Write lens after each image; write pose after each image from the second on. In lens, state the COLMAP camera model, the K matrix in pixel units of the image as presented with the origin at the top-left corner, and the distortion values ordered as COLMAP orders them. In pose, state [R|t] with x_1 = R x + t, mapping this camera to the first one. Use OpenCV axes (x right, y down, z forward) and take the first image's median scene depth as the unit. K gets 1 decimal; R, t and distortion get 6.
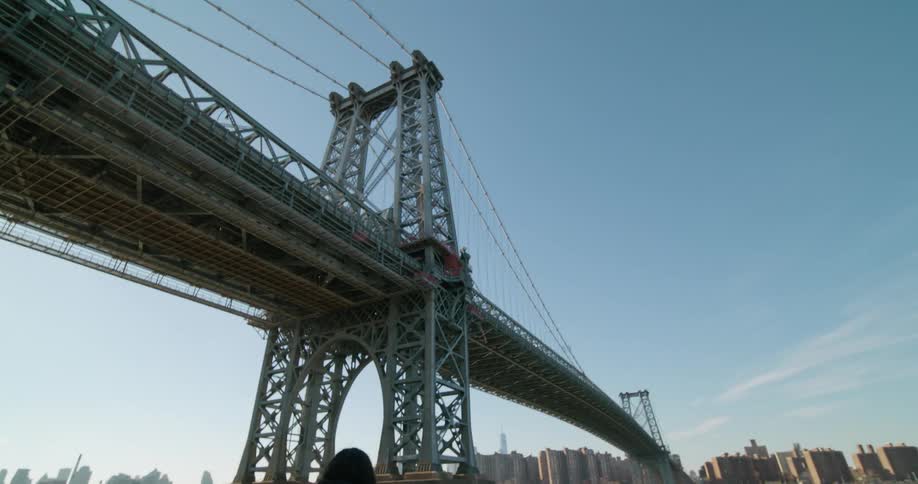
lens RADIAL K [[431.7, 0, 459.0], [0, 431.7, 242.0], [0, 0, 1]] dist [-0.001812, -0.000128]
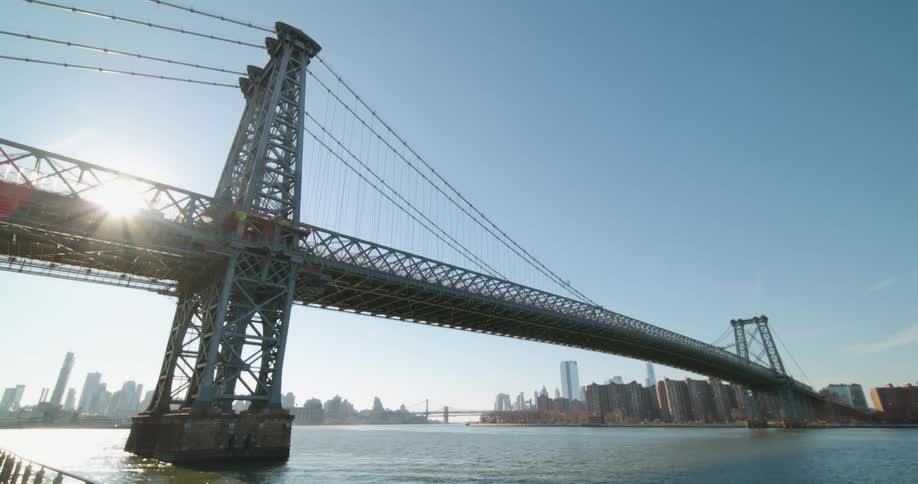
lens RADIAL K [[431.7, 0, 459.0], [0, 431.7, 242.0], [0, 0, 1]] dist [-0.001812, -0.000128]
pose [[0.945311, -0.101321, -0.310033, 0.134124], [0.144019, 0.982511, 0.118032, 0.003273], [0.292651, -0.156227, 0.943371, 0.015828]]
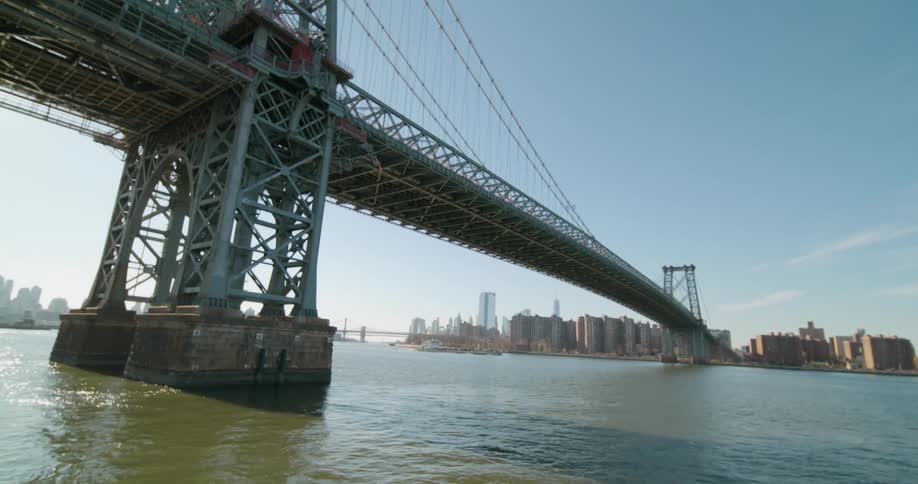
lens RADIAL K [[431.7, 0, 459.0], [0, 431.7, 242.0], [0, 0, 1]] dist [-0.001812, -0.000128]
pose [[0.988406, 0.046666, -0.144483, 0.062465], [-0.002884, 0.957193, 0.289435, 0.023586], [0.151805, -0.285663, 0.946230, 0.044797]]
